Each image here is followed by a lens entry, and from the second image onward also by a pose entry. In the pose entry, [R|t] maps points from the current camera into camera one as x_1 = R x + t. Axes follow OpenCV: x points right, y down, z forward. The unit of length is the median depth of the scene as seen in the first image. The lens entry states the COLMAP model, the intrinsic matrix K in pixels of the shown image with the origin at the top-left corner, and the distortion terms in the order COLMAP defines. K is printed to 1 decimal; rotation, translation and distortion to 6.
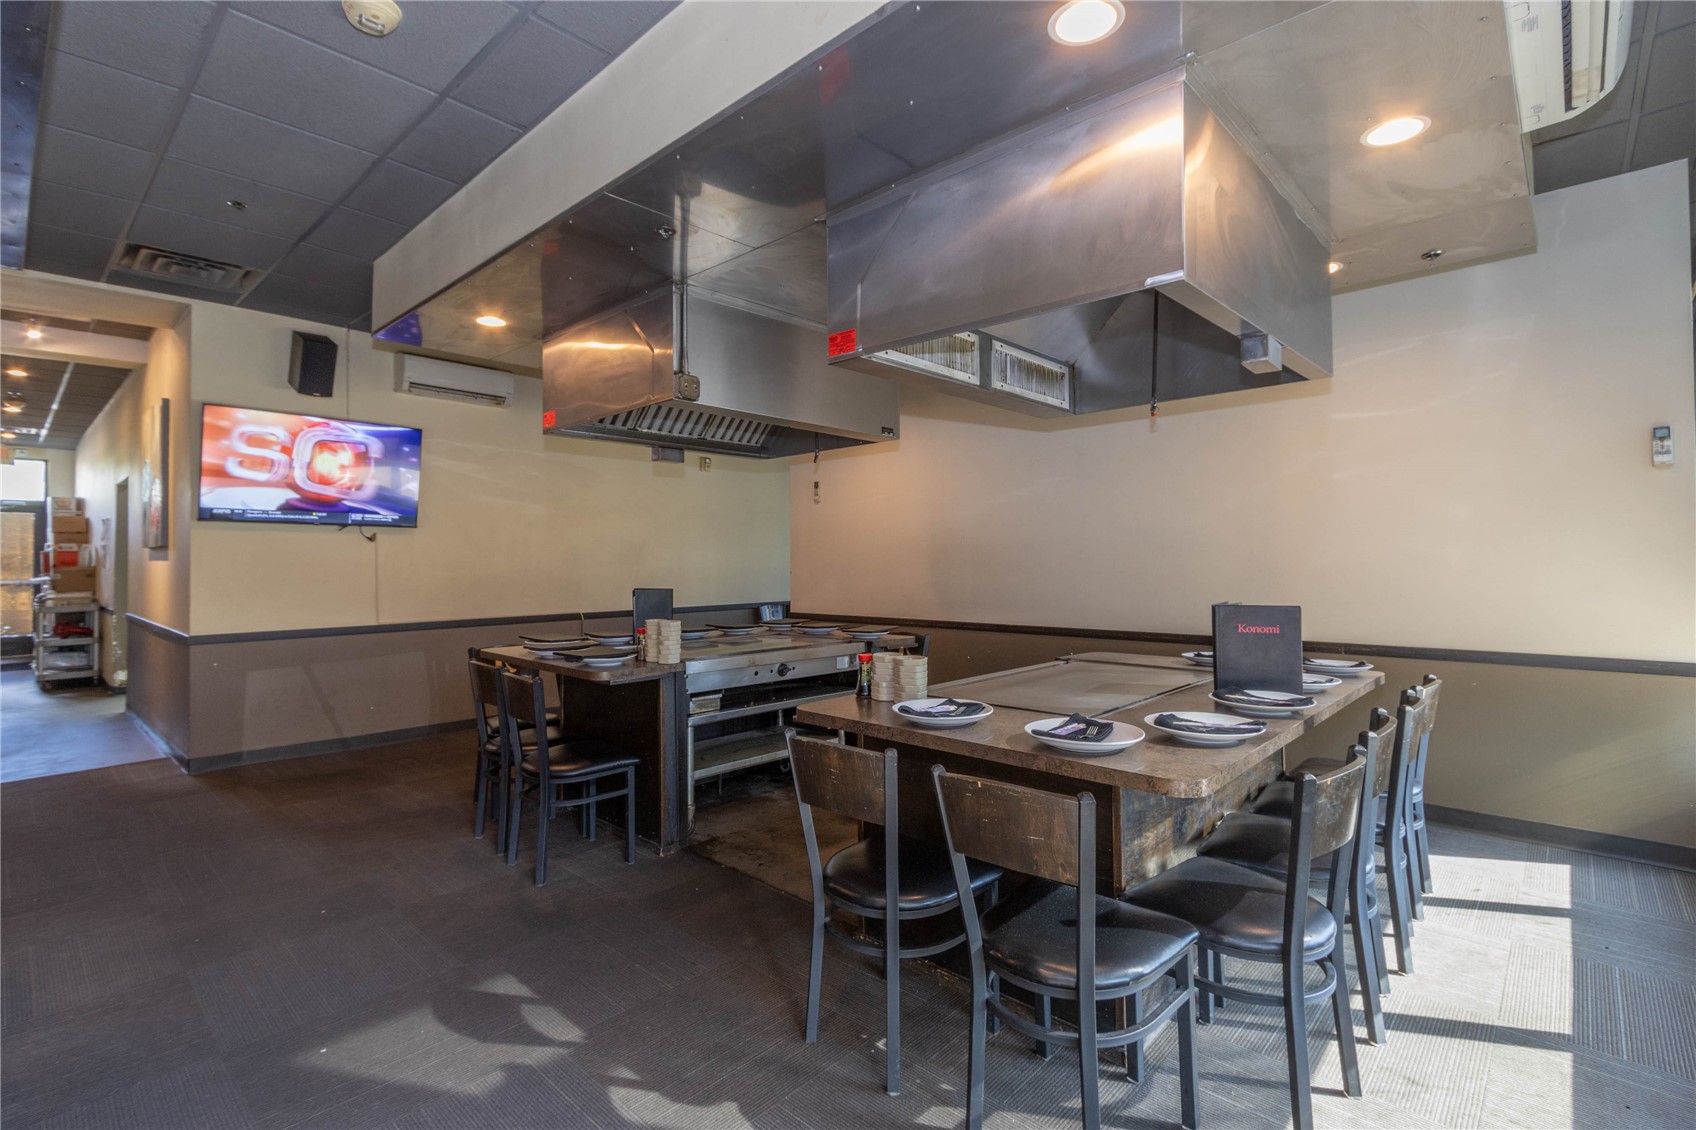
lens RADIAL K [[795.1, 0, 848.0], [0, 795.1, 565.0], [0, 0, 1]] dist [0.000966, -0.000112]
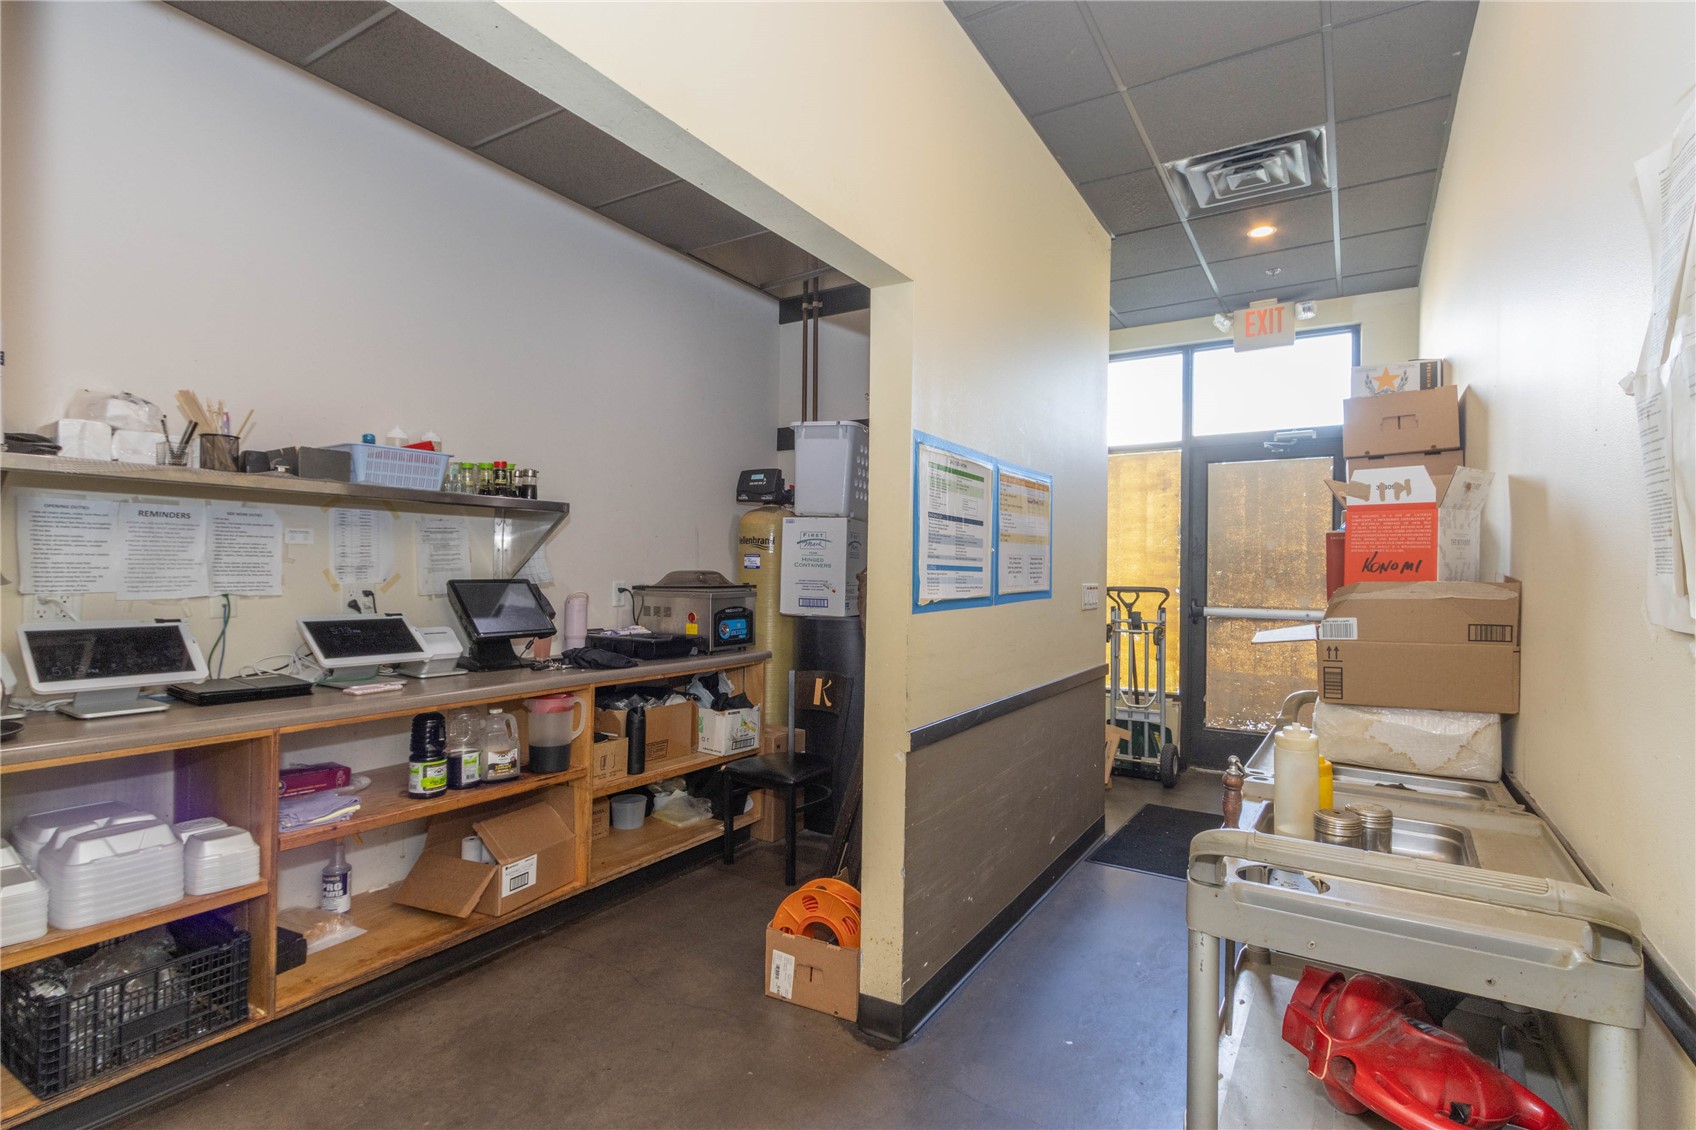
lens RADIAL K [[816.1, 0, 848.0], [0, 816.1, 565.0], [0, 0, 1]] dist [0.002627, 0.000546]
pose [[0.198589, -0.007816, -0.980052, -0.640620], [-0.008702, 0.999915, -0.009737, 0.000939], [0.980044, 0.010462, 0.198504, 0.655872]]
